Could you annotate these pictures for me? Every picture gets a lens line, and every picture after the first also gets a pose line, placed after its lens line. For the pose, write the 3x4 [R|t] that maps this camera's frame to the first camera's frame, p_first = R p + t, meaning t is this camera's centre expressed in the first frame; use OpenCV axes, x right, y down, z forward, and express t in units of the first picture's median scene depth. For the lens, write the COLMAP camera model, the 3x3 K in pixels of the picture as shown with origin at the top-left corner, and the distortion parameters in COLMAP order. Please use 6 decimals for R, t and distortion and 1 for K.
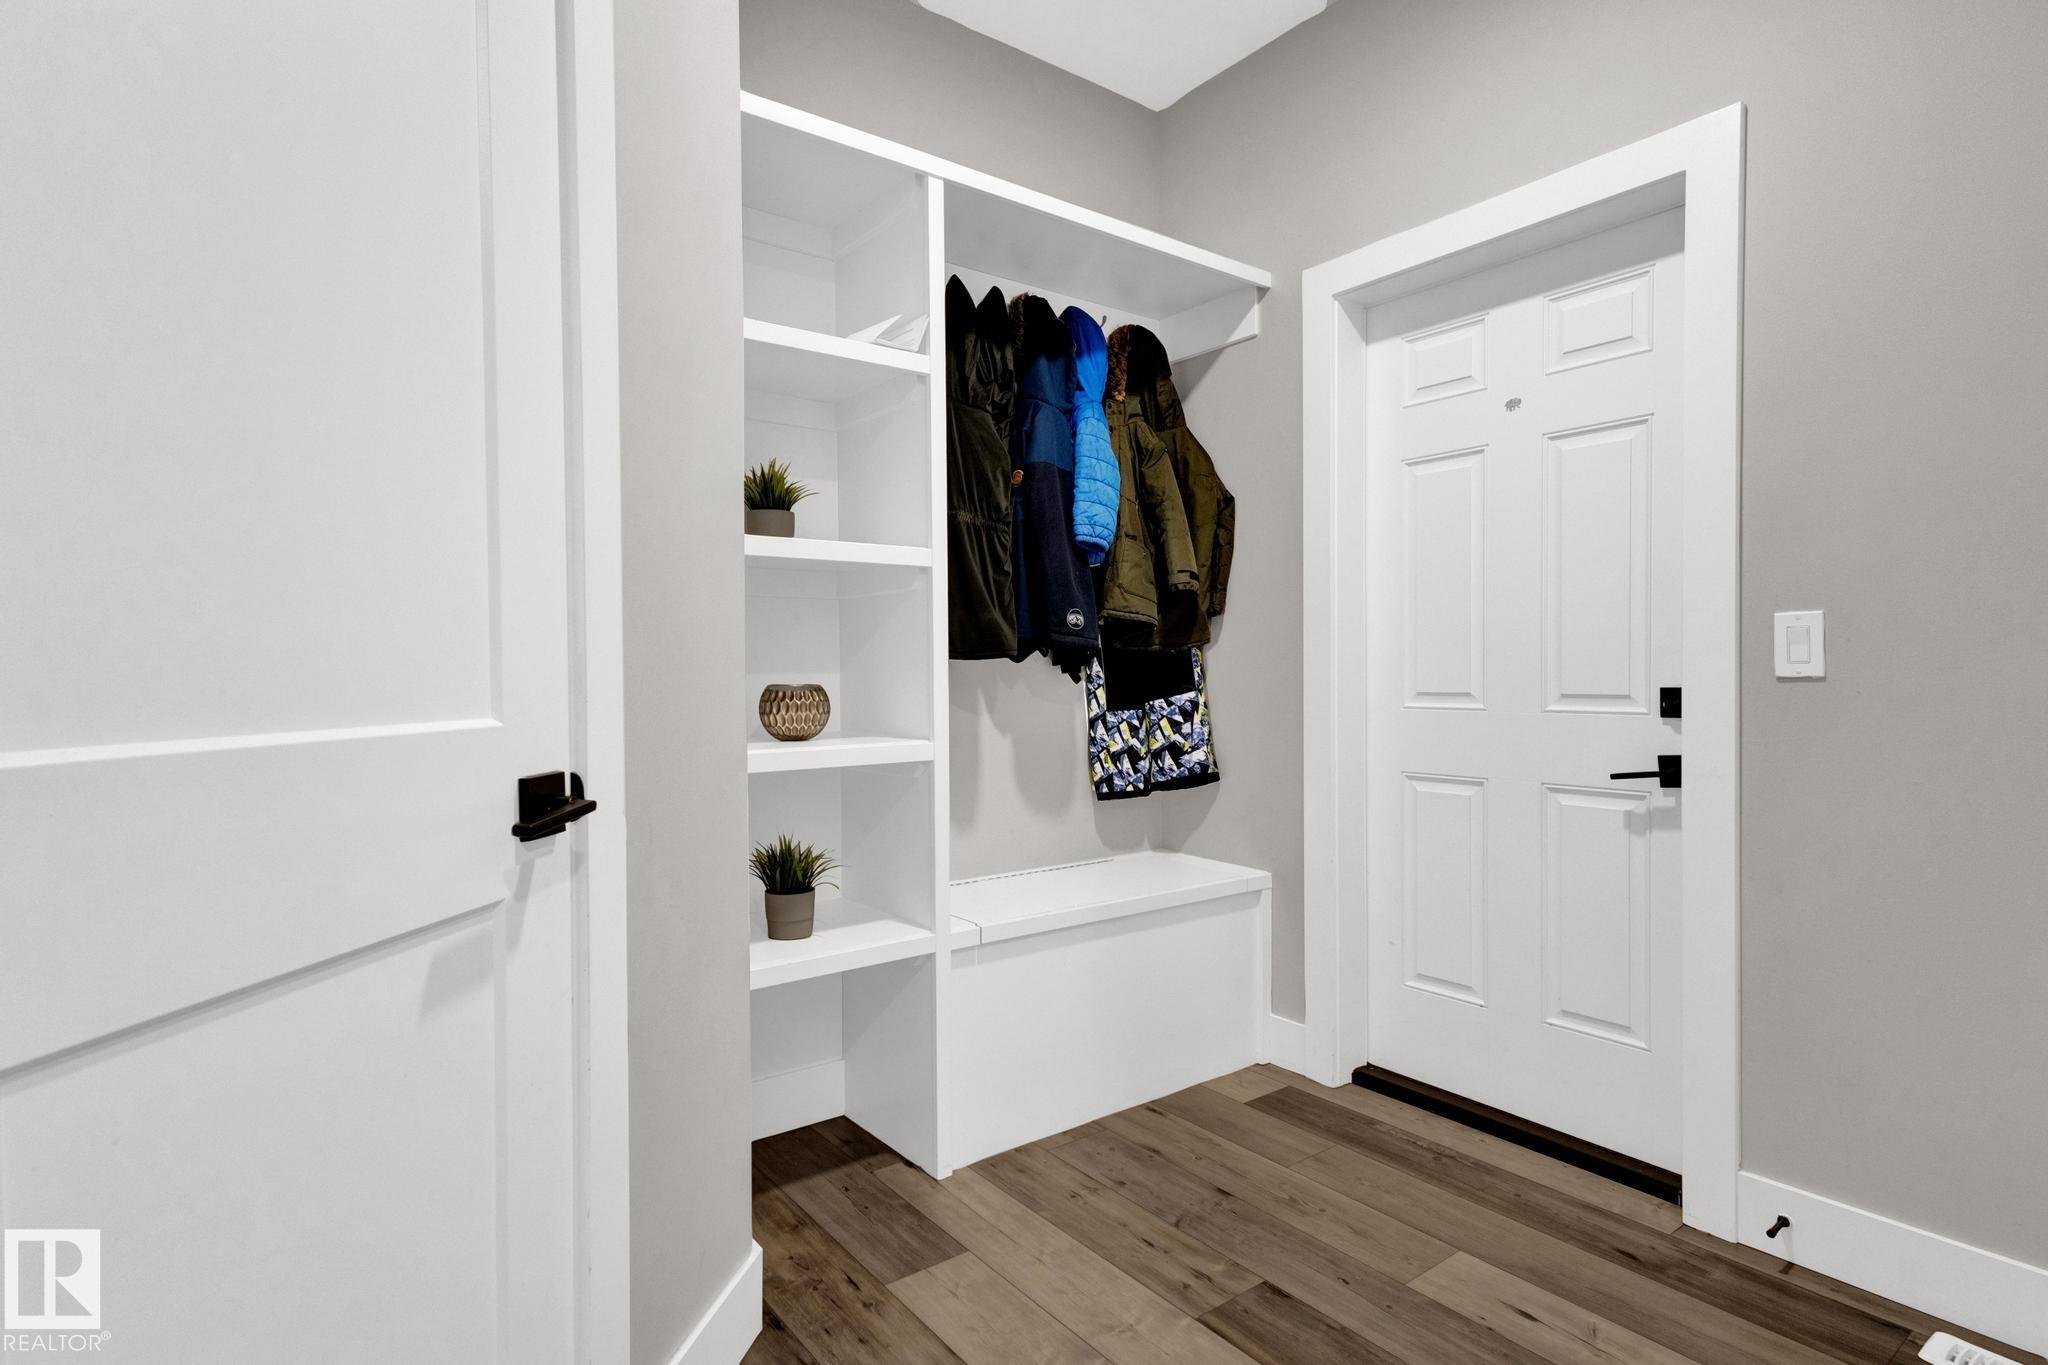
lens RADIAL K [[1042.1, 0, 1019.7], [0, 1042.1, 692.4], [0, 0, 1]] dist [0.015460, -0.000951]
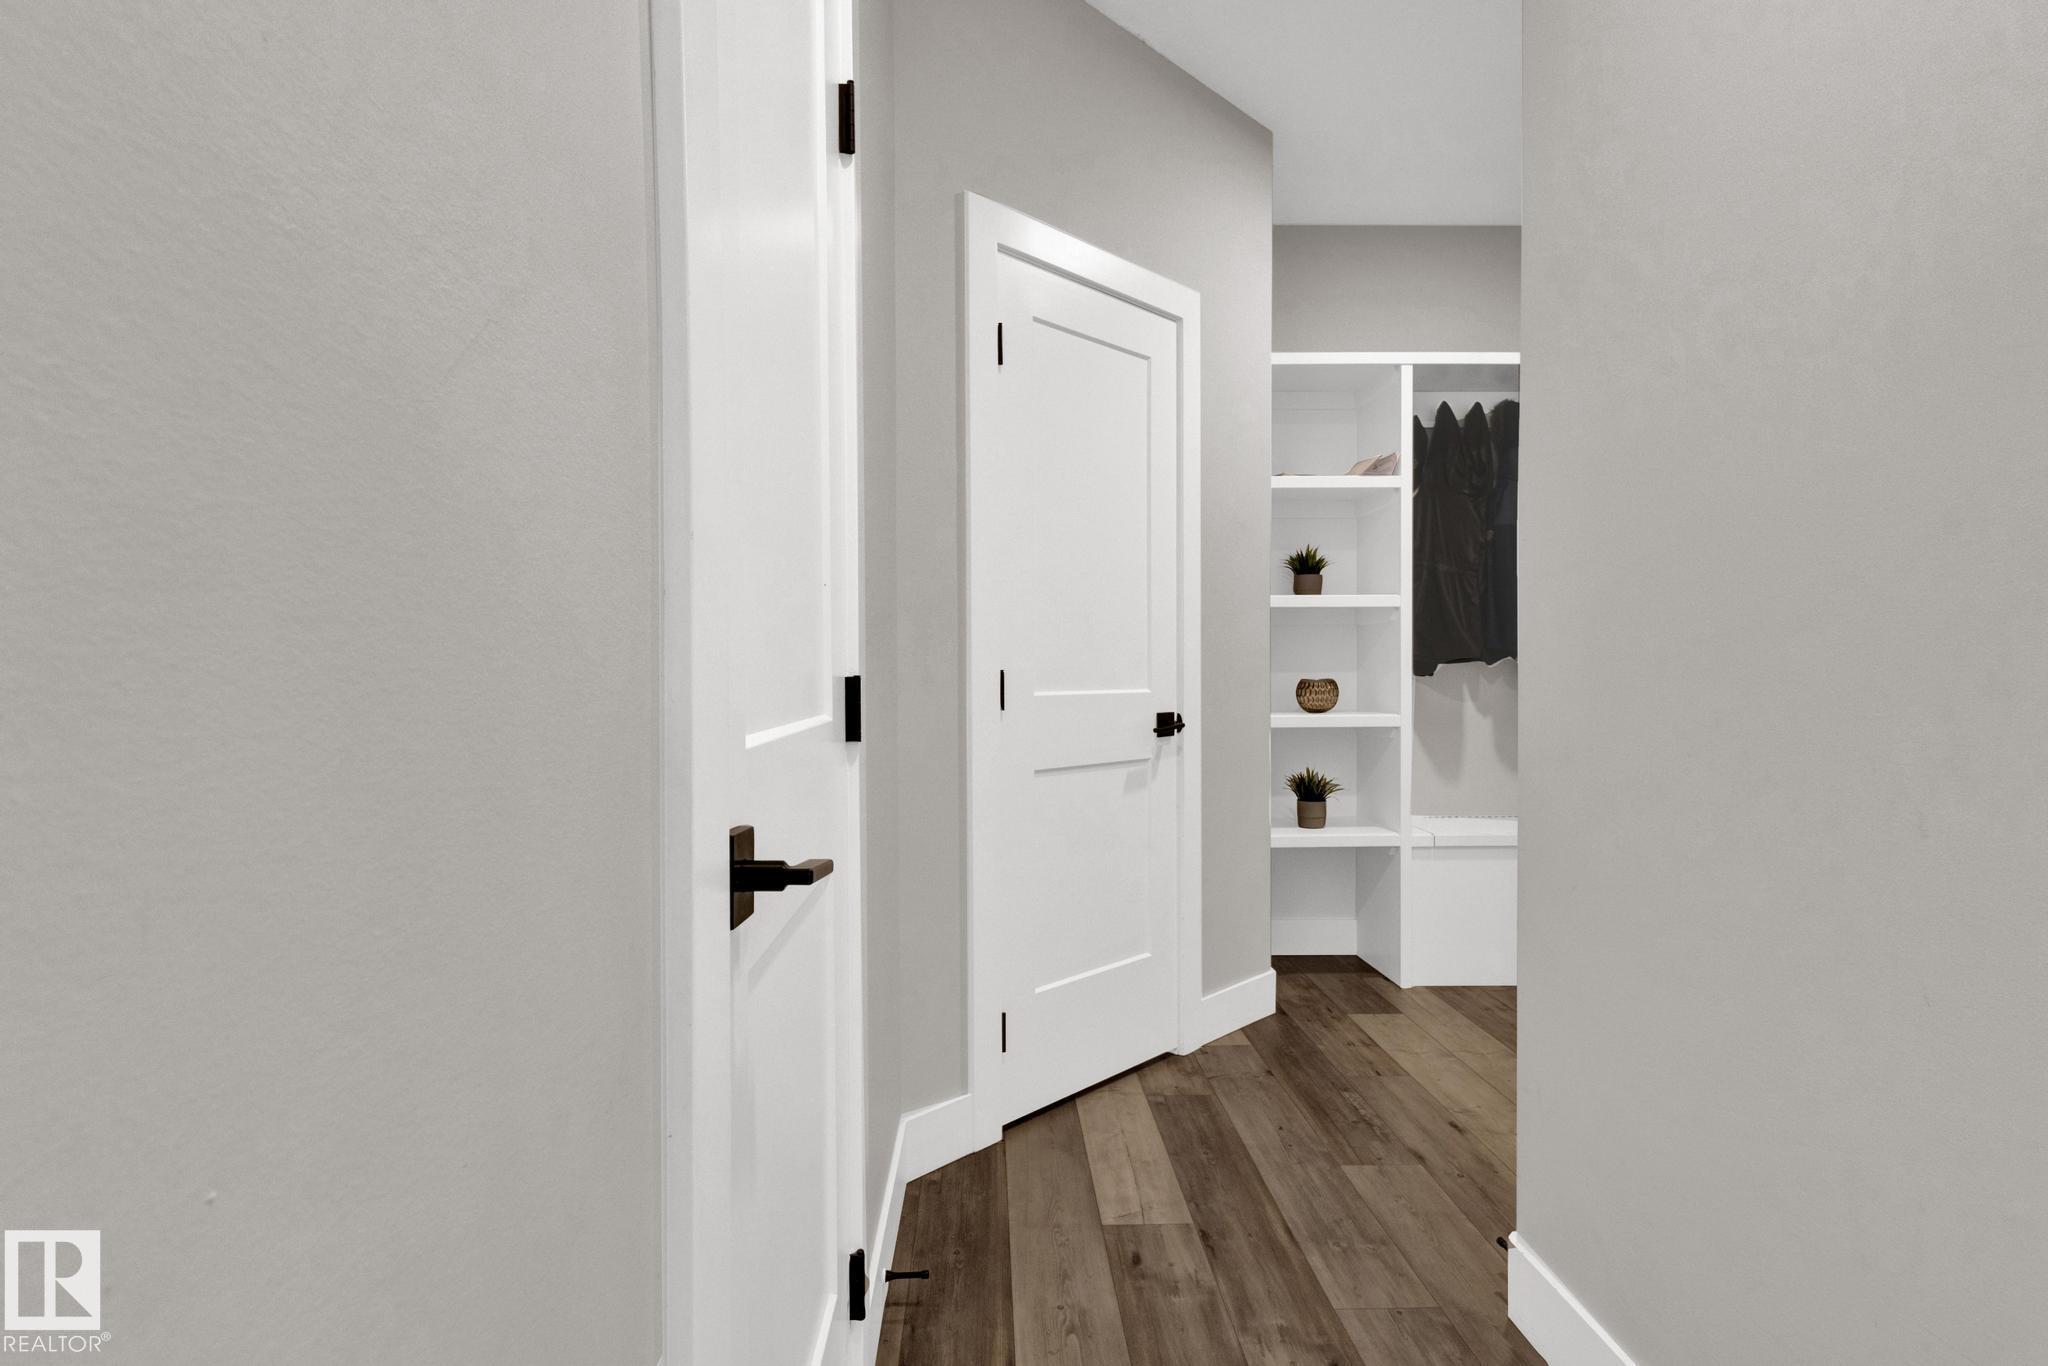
lens RADIAL K [[1042.1, 0, 1021.6], [0, 1042.1, 684.4], [0, 0, 1]] dist [0.015460, -0.000951]
pose [[0.816151, 0.009026, -0.577769, 0.372703], [-0.012325, 0.999922, -0.001790, 0.010238], [0.577708, 0.008582, 0.816199, -0.657309]]
